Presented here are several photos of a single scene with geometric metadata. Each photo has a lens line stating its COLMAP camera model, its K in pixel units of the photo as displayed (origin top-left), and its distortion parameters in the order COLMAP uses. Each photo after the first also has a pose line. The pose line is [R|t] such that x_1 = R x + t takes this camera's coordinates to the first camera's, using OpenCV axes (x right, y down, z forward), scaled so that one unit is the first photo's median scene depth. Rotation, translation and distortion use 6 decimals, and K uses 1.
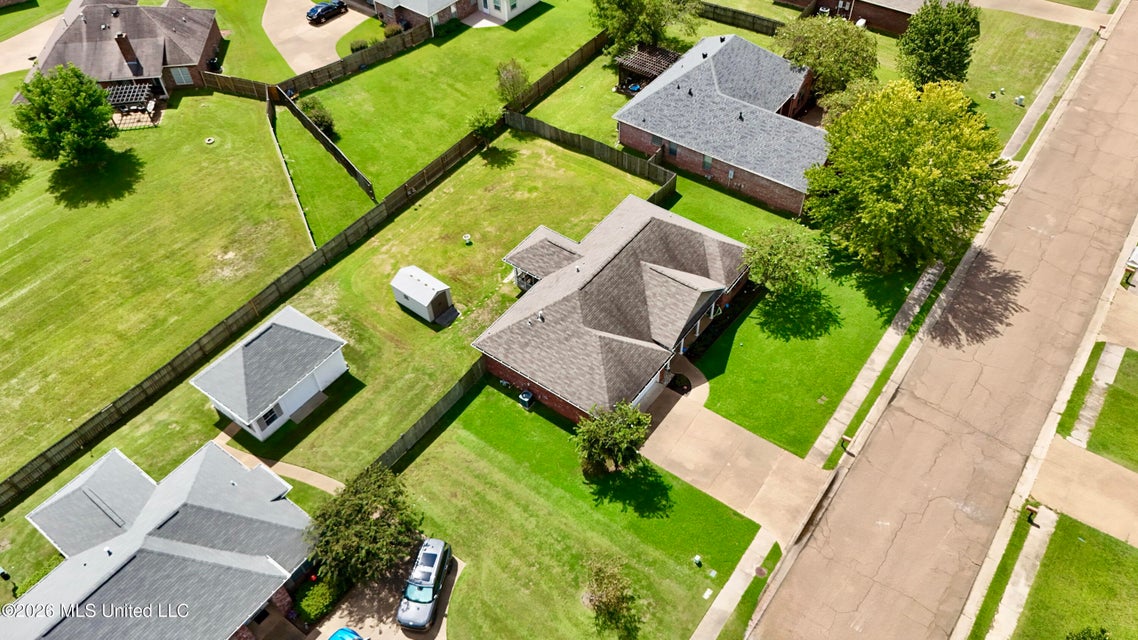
lens RADIAL K [[837.9, 0, 571.0], [0, 837.9, 317.7], [0, 0, 1]] dist [0.061721, -0.062183]
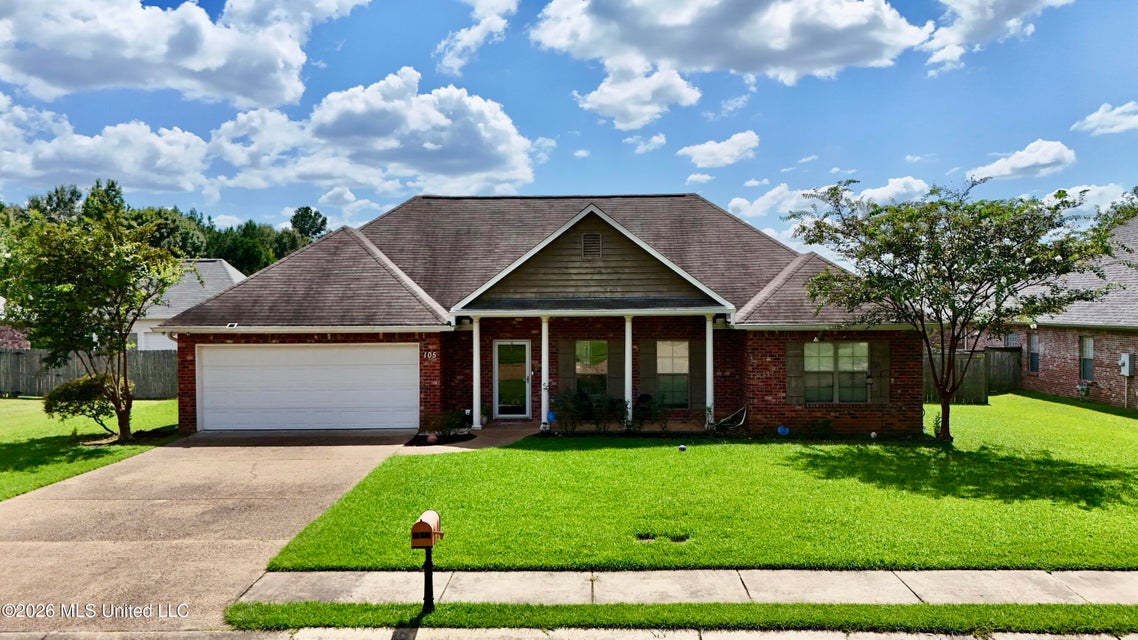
lens RADIAL K [[837.9, 0, 571.0], [0, 837.9, 317.7], [0, 0, 1]] dist [0.061721, -0.062183]
pose [[0.581411, 0.034030, -0.812898, 0.420704], [-0.608936, 0.680826, -0.407030, 0.146351], [0.539591, 0.731655, 0.416561, 0.812628]]
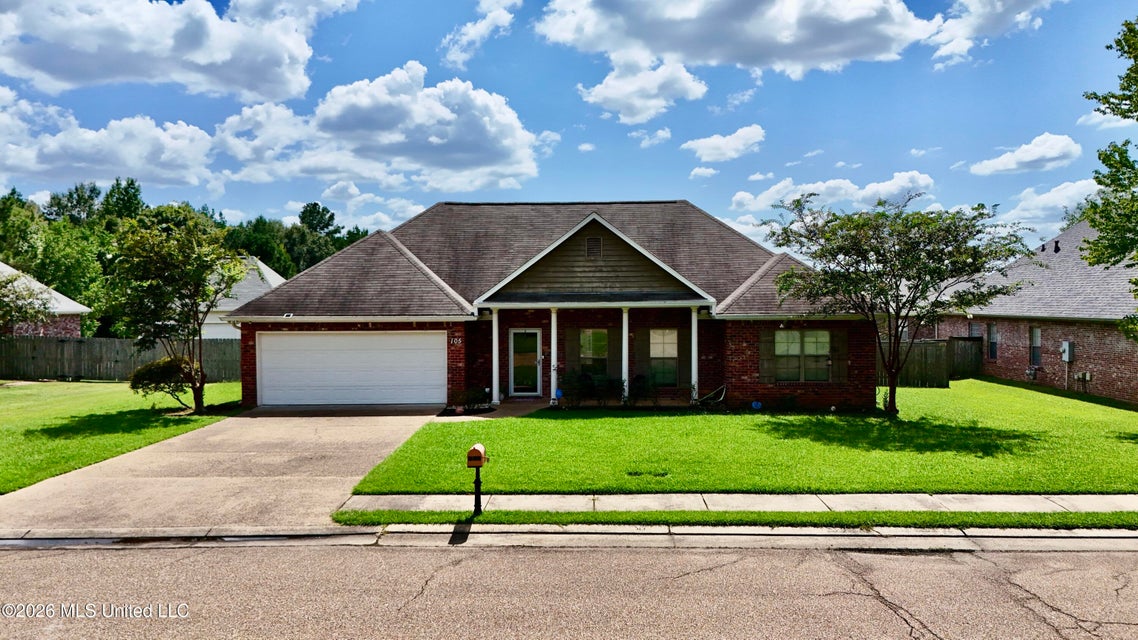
lens RADIAL K [[840.9, 0, 569.0], [0, 840.9, 320.0], [0, 0, 1]] dist [0.057063, -0.053189]
pose [[0.574786, 0.041974, -0.817226, 0.470096], [-0.612559, 0.684251, -0.395692, 0.172215], [0.542579, 0.728038, 0.419009, 0.788199]]
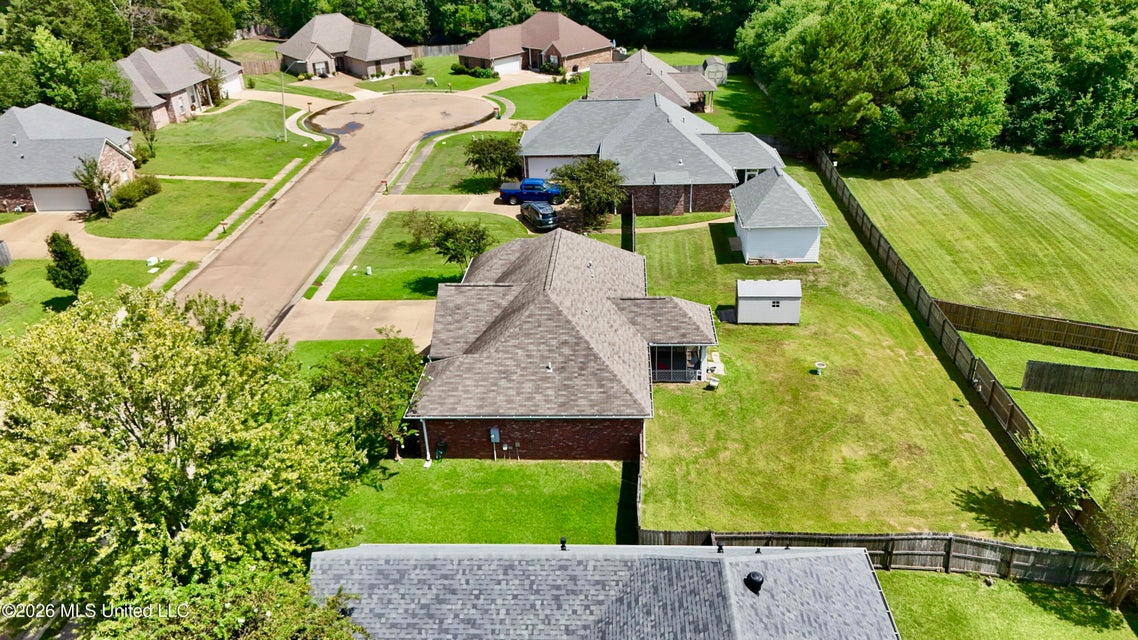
lens RADIAL K [[837.9, 0, 571.0], [0, 837.9, 317.7], [0, 0, 1]] dist [0.061721, -0.062183]
pose [[-0.833333, 0.300073, -0.464233, 0.407497], [-0.368336, 0.324775, 0.871120, -0.727014], [0.412171, 0.896927, -0.160117, 1.123781]]
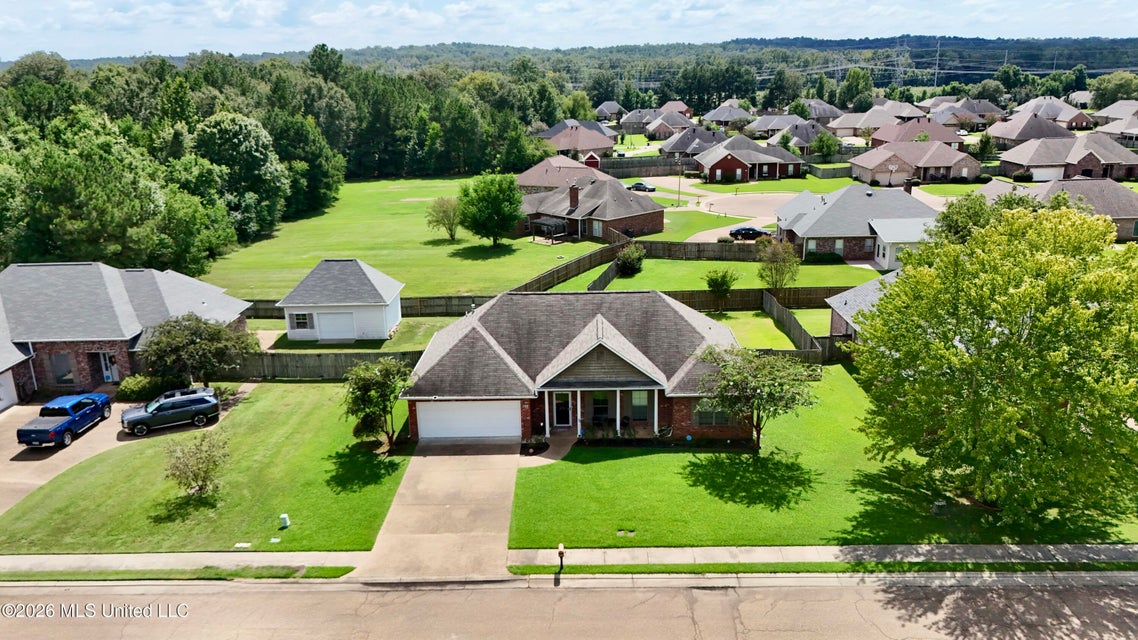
lens RADIAL K [[837.9, 0, 571.0], [0, 837.9, 317.7], [0, 0, 1]] dist [0.061721, -0.062183]
pose [[0.580058, 0.243800, -0.777235, 0.688546], [-0.597893, 0.775452, -0.202973, 0.116902], [0.553224, 0.582439, 0.595574, 0.469259]]
